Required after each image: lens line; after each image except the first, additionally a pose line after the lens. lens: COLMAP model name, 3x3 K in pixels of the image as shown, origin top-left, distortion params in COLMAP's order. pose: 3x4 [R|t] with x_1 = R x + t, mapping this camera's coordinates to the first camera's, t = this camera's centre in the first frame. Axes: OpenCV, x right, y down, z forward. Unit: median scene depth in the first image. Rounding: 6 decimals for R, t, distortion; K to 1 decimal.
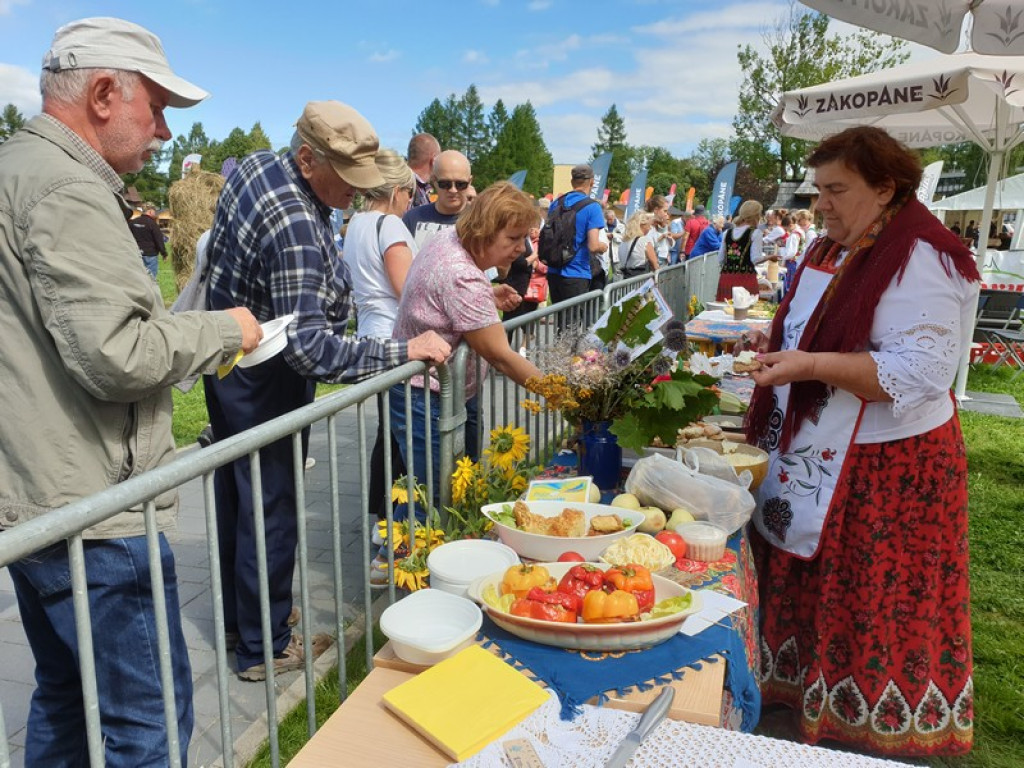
lens RADIAL K [[793.1, 0, 496.7], [0, 793.1, 387.1], [0, 0, 1]] dist [0.035932, -0.013382]
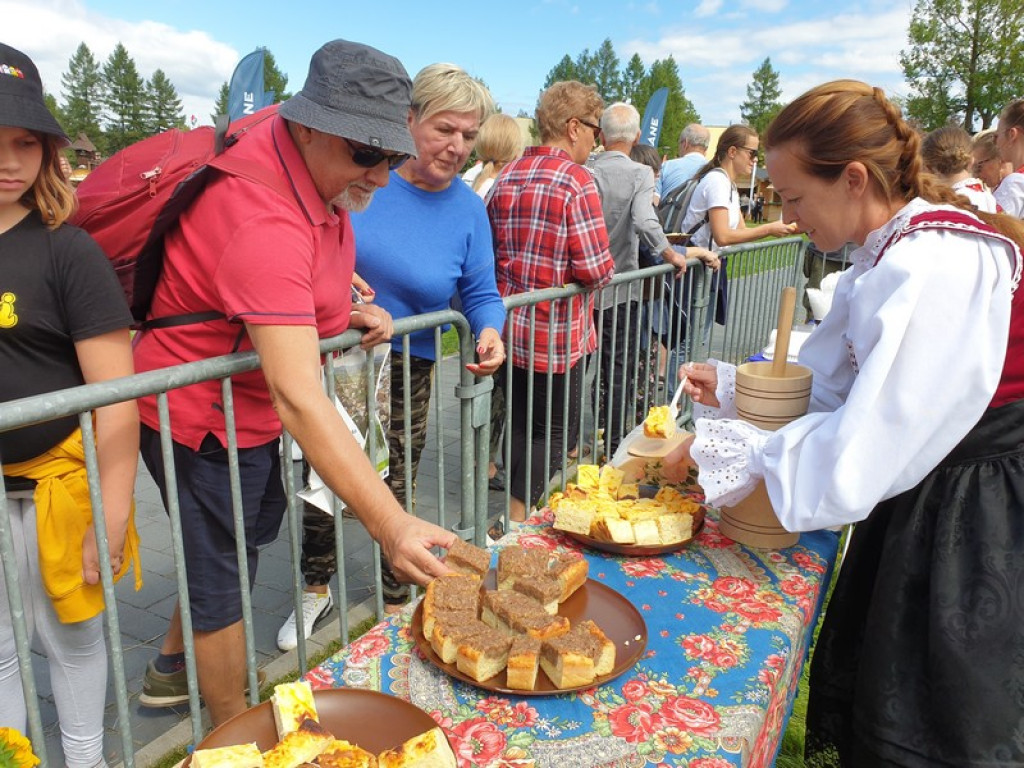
lens RADIAL K [[783.7, 0, 499.4], [0, 783.7, 382.7], [0, 0, 1]] dist [0.008056, -0.010953]
pose [[0.983201, 0.050376, -0.175439, 0.255651], [-0.043734, 0.998180, 0.041525, -0.142223], [0.177212, -0.033155, 0.983614, 0.718840]]
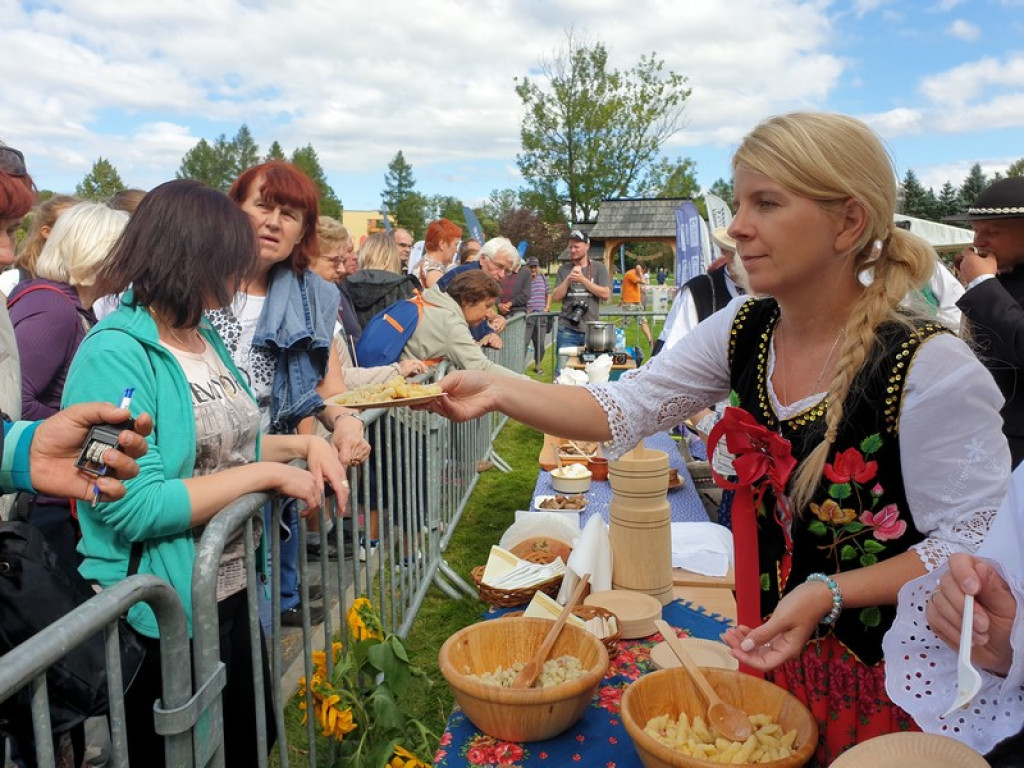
lens RADIAL K [[793.1, 0, 496.7], [0, 793.1, 387.1], [0, 0, 1]] dist [0.035932, -0.013382]
pose [[0.969912, -0.051003, 0.238055, 0.171891], [0.064888, 0.996596, -0.050855, -0.115172], [-0.234651, 0.064771, 0.969919, 0.556928]]
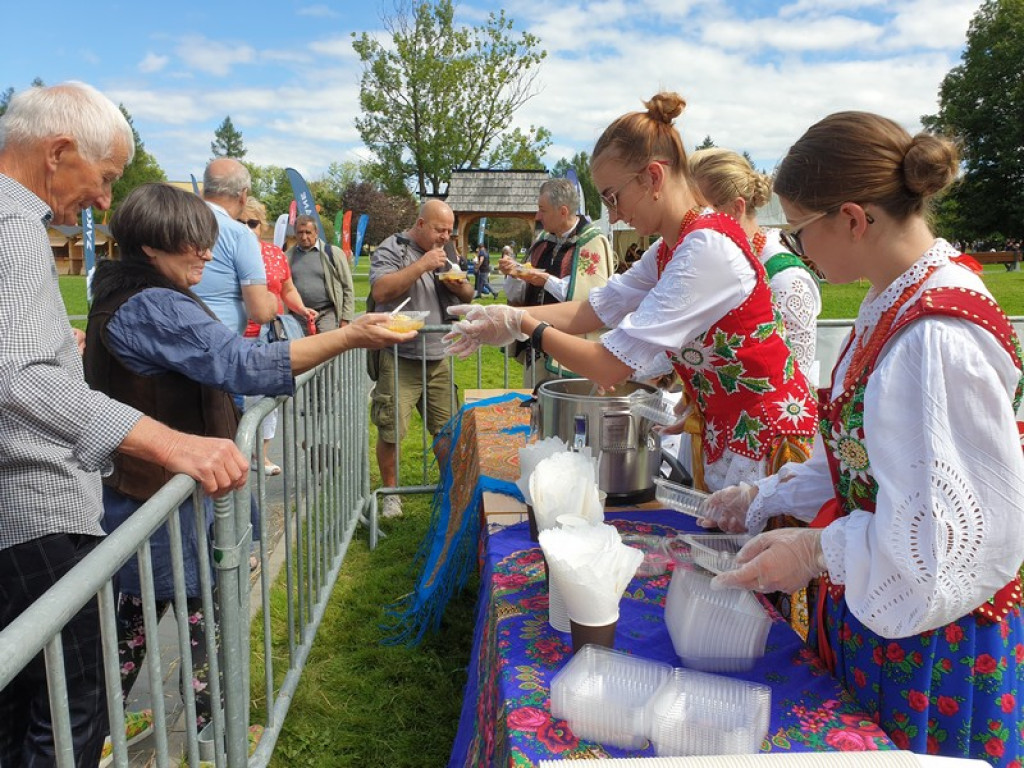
lens RADIAL K [[793.1, 0, 496.7], [0, 793.1, 387.1], [0, 0, 1]] dist [0.035932, -0.013382]
pose [[0.906160, -0.082751, 0.414760, 0.258285], [0.095206, 0.995413, -0.009402, -0.170762], [-0.412080, 0.048008, 0.909882, 0.839895]]
